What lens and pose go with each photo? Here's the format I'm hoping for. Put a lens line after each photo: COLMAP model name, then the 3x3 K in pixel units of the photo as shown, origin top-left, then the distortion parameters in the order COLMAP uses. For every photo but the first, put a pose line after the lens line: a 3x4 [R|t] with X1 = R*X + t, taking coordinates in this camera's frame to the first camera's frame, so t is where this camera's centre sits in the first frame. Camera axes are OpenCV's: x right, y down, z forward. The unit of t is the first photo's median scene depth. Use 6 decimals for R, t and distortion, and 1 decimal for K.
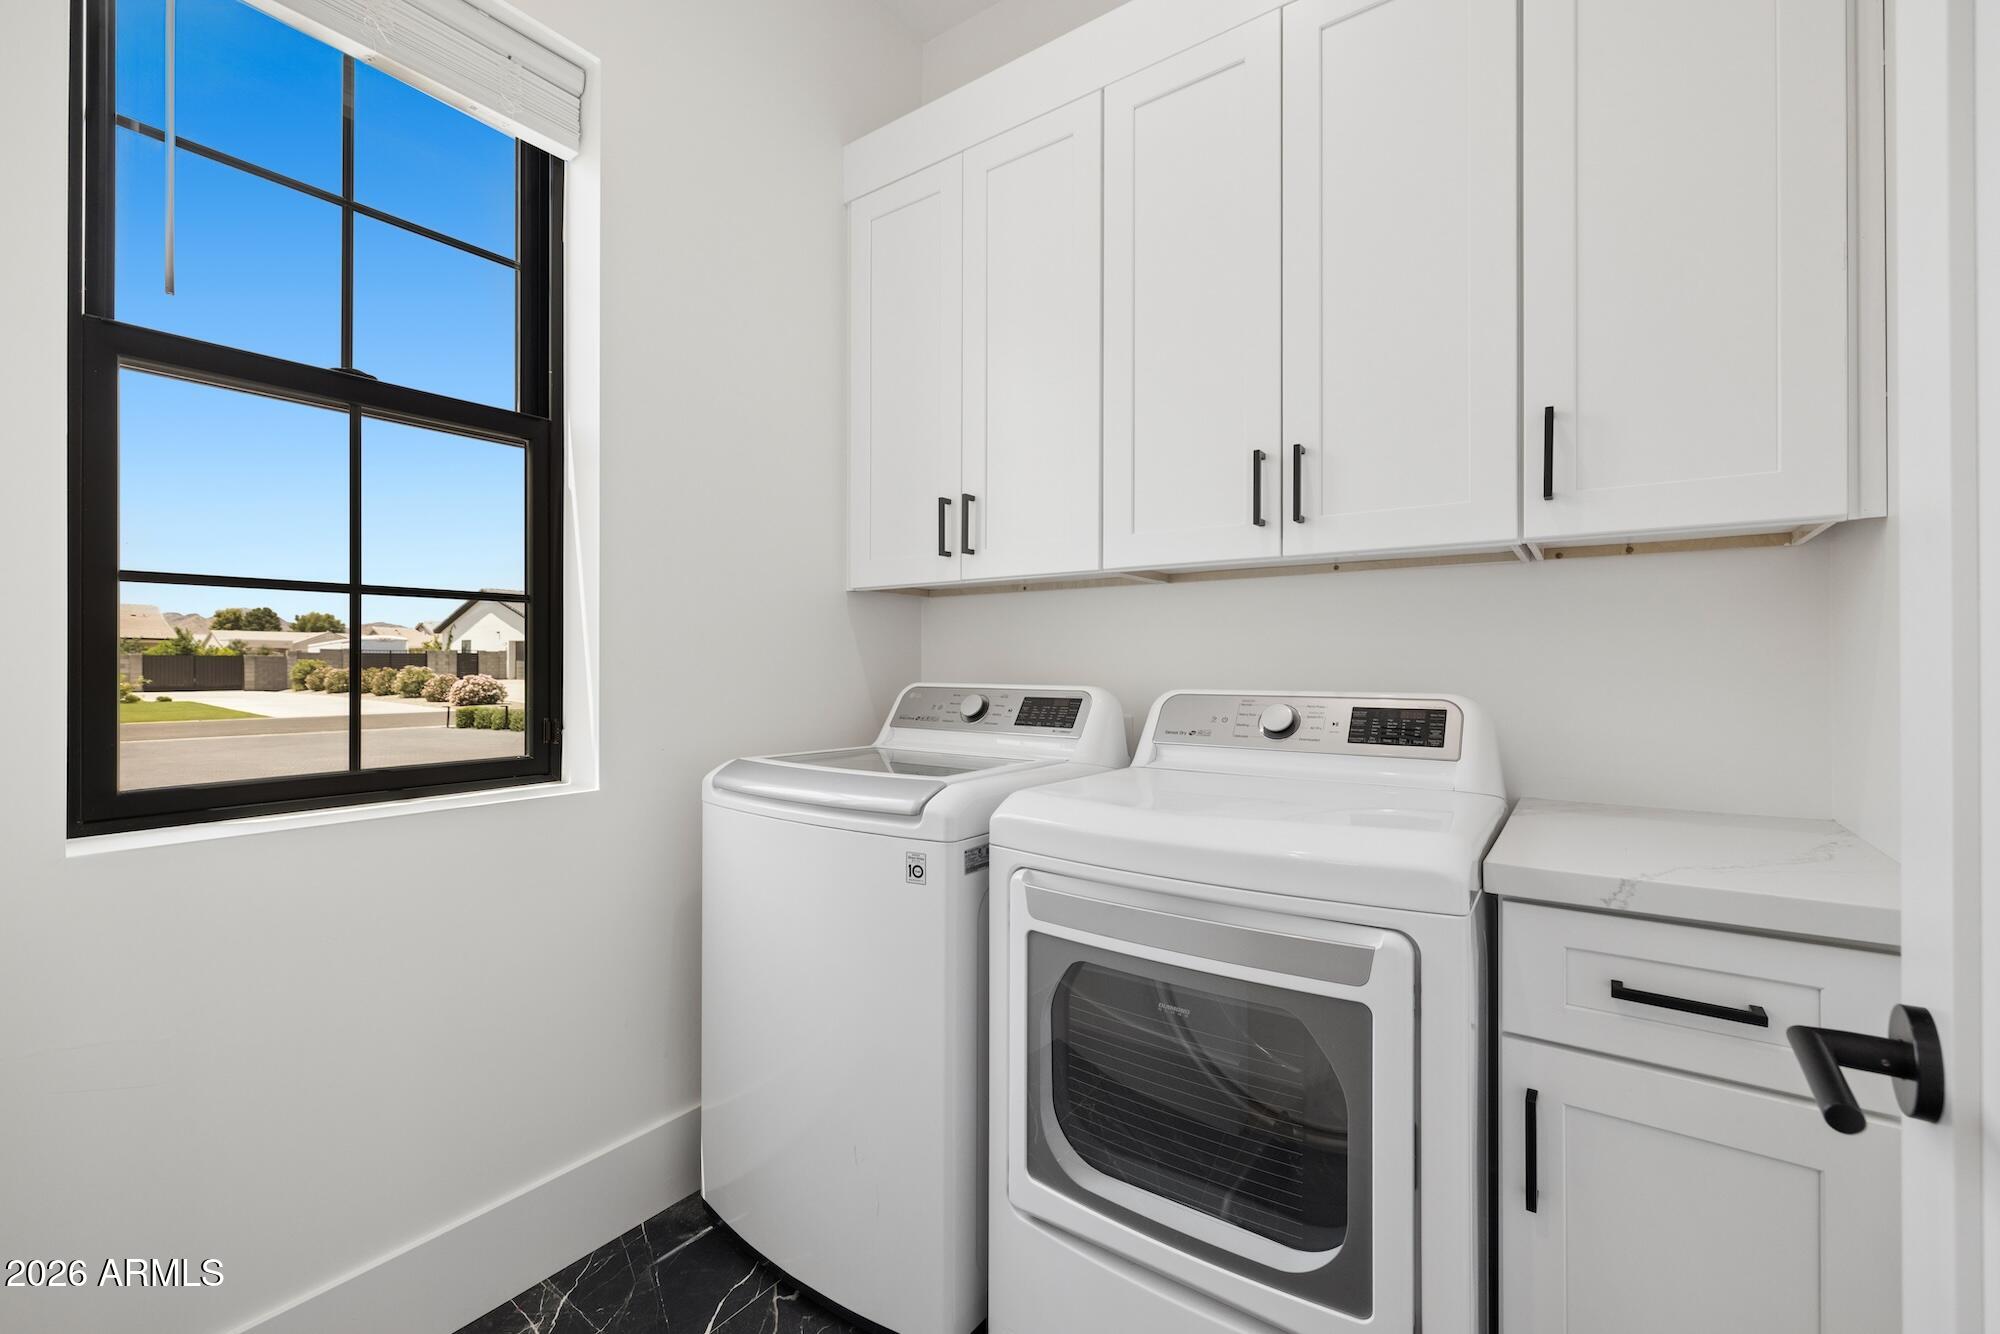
lens RADIAL K [[834.2, 0, 992.6], [0, 834.2, 661.8], [0, 0, 1]] dist [-0.000581, 0.000053]
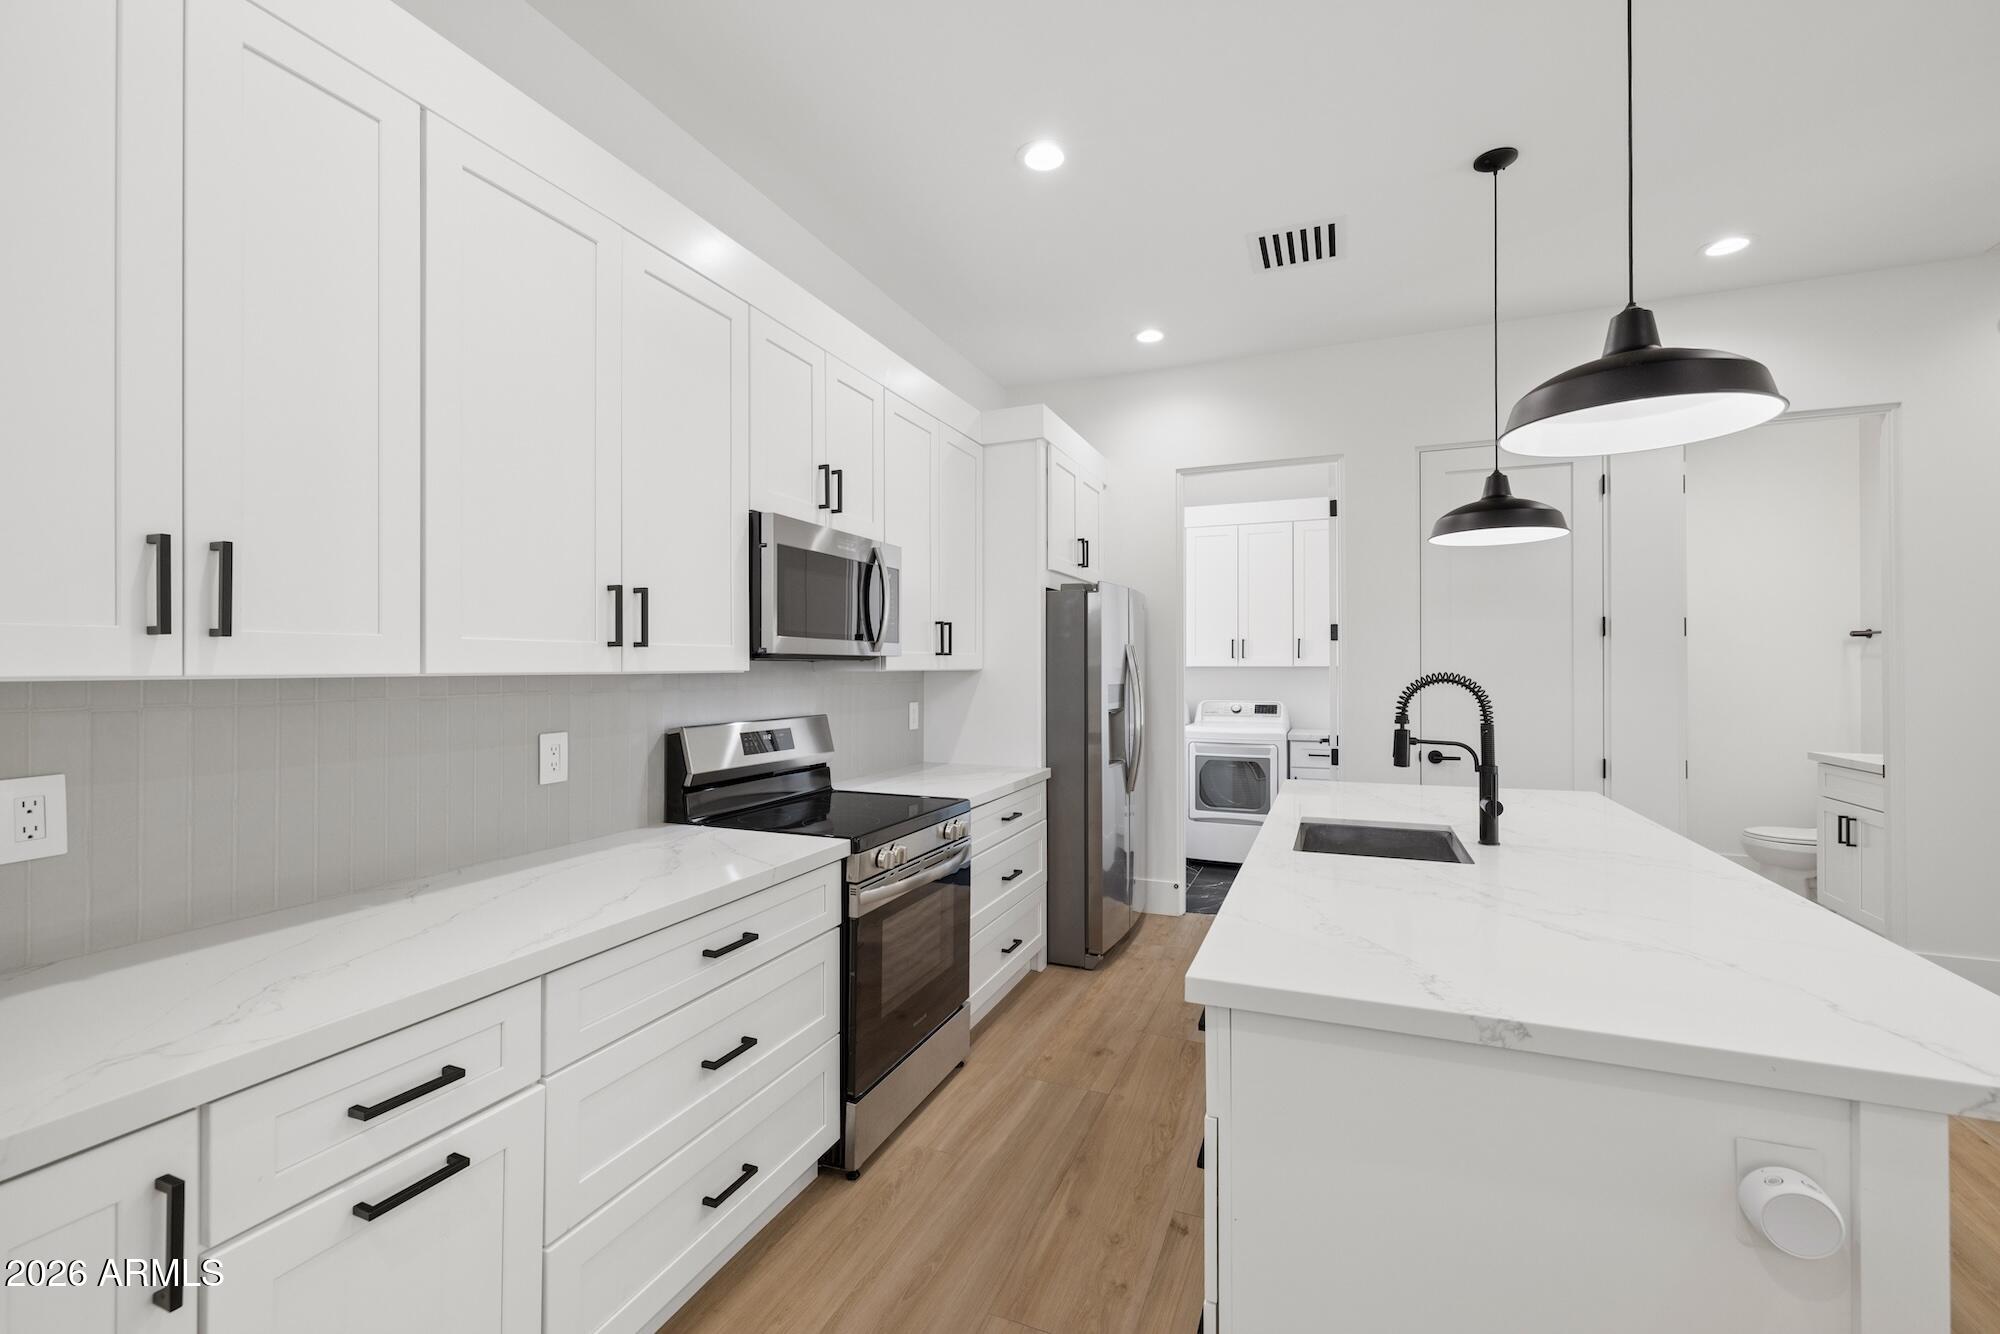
lens RADIAL K [[834.2, 0, 989.3], [0, 834.2, 660.6], [0, 0, 1]] dist [-0.000581, 0.000053]
pose [[0.975919, -0.005322, 0.218068, -1.935389], [0.005059, 0.999986, 0.001765, -0.195182], [-0.218074, -0.000619, 0.975932, -3.013978]]
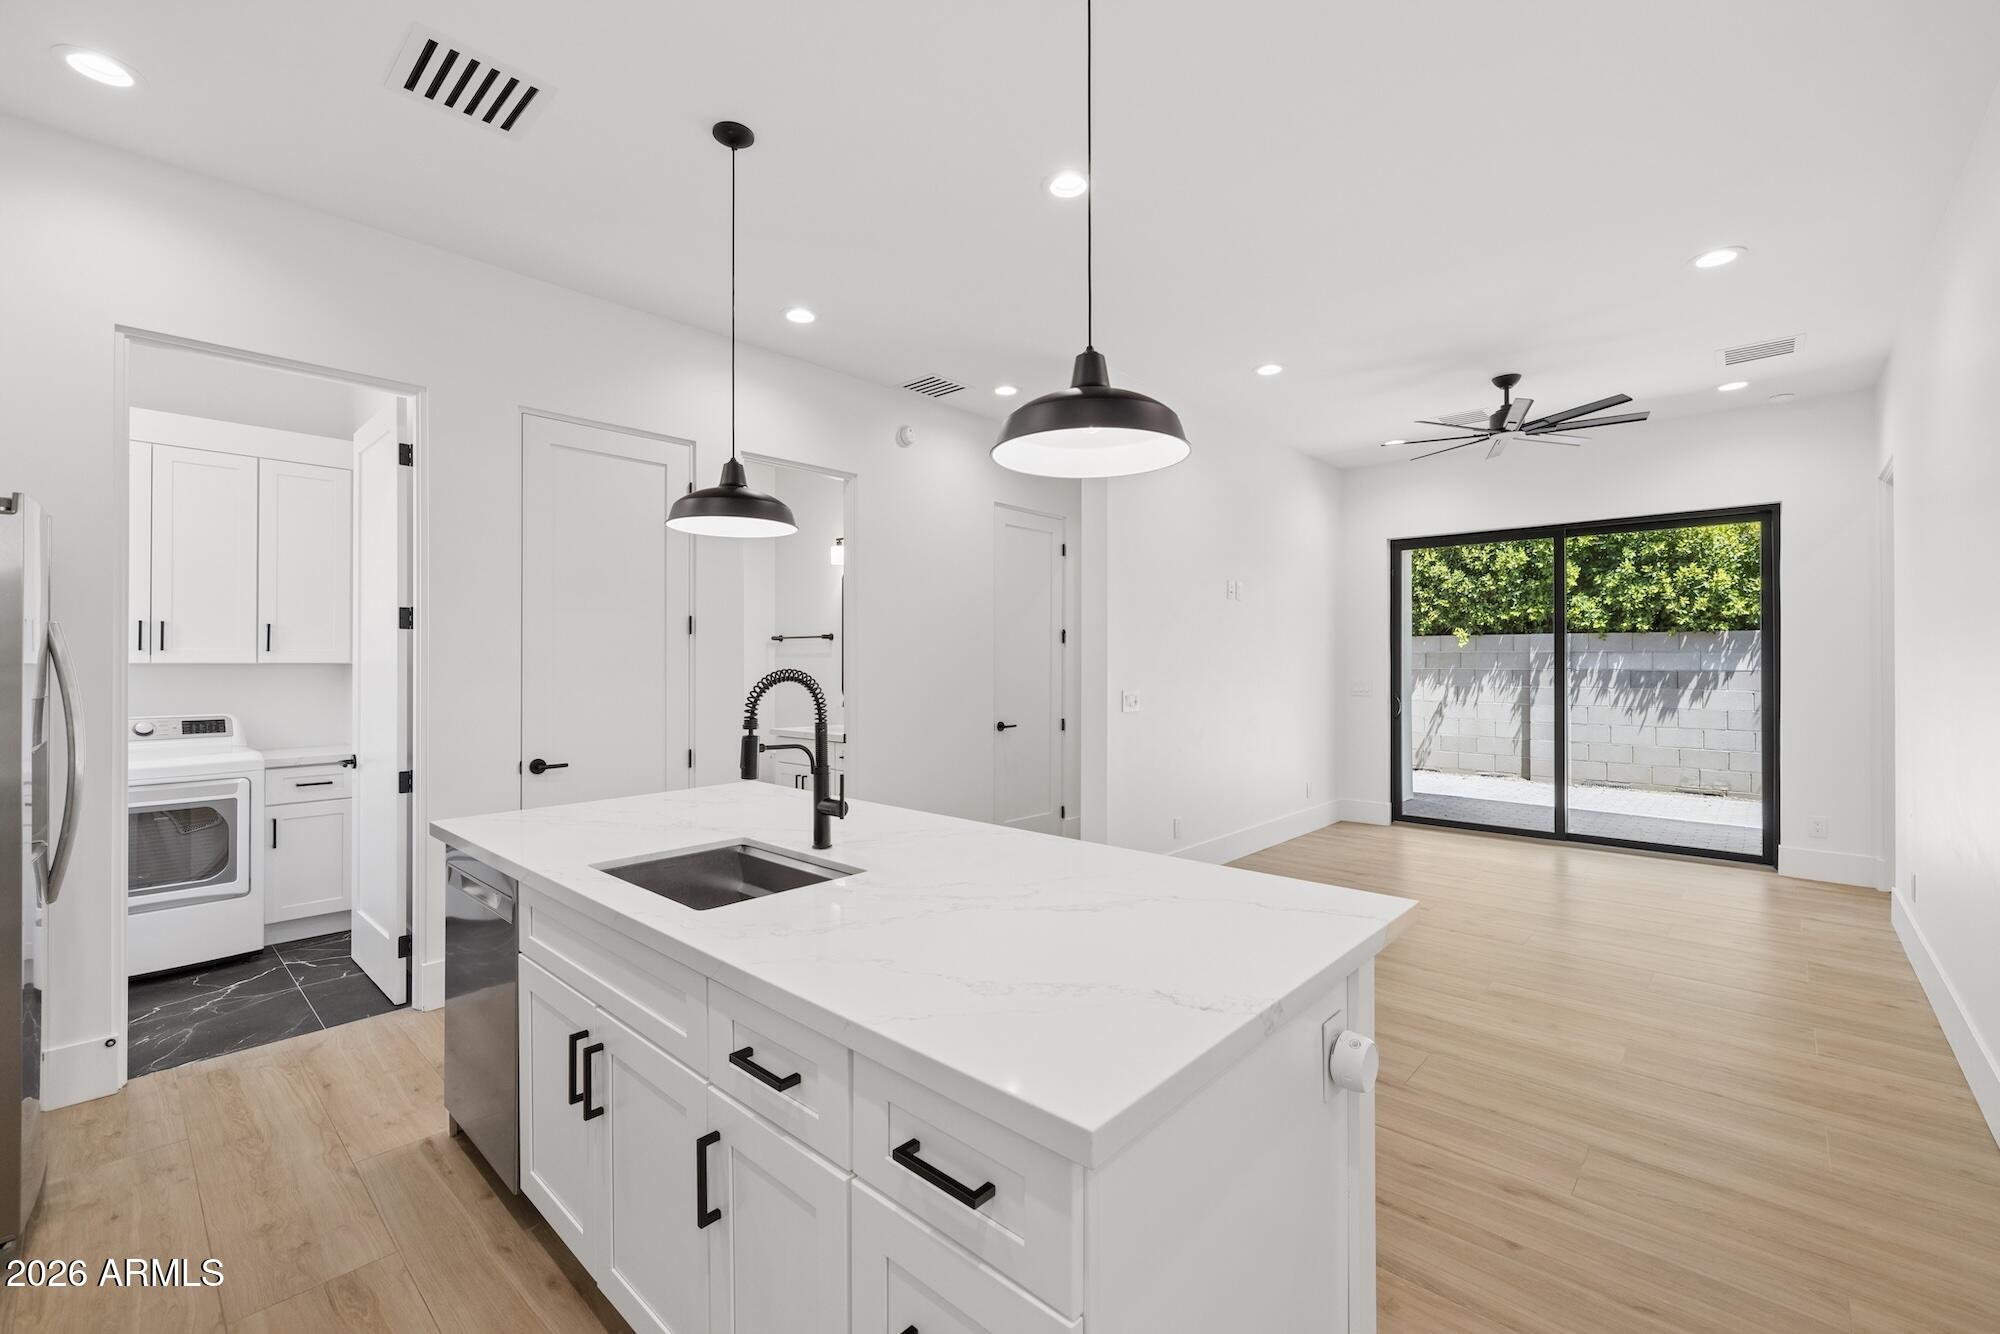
lens RADIAL K [[834.2, 0, 991.7], [0, 834.2, 657.5], [0, 0, 1]] dist [-0.000581, 0.000053]
pose [[0.131892, -0.001392, 0.991263, -2.134122], [-0.005374, 0.999983, 0.002119, -0.190520], [-0.991249, -0.005606, 0.131883, -2.172546]]
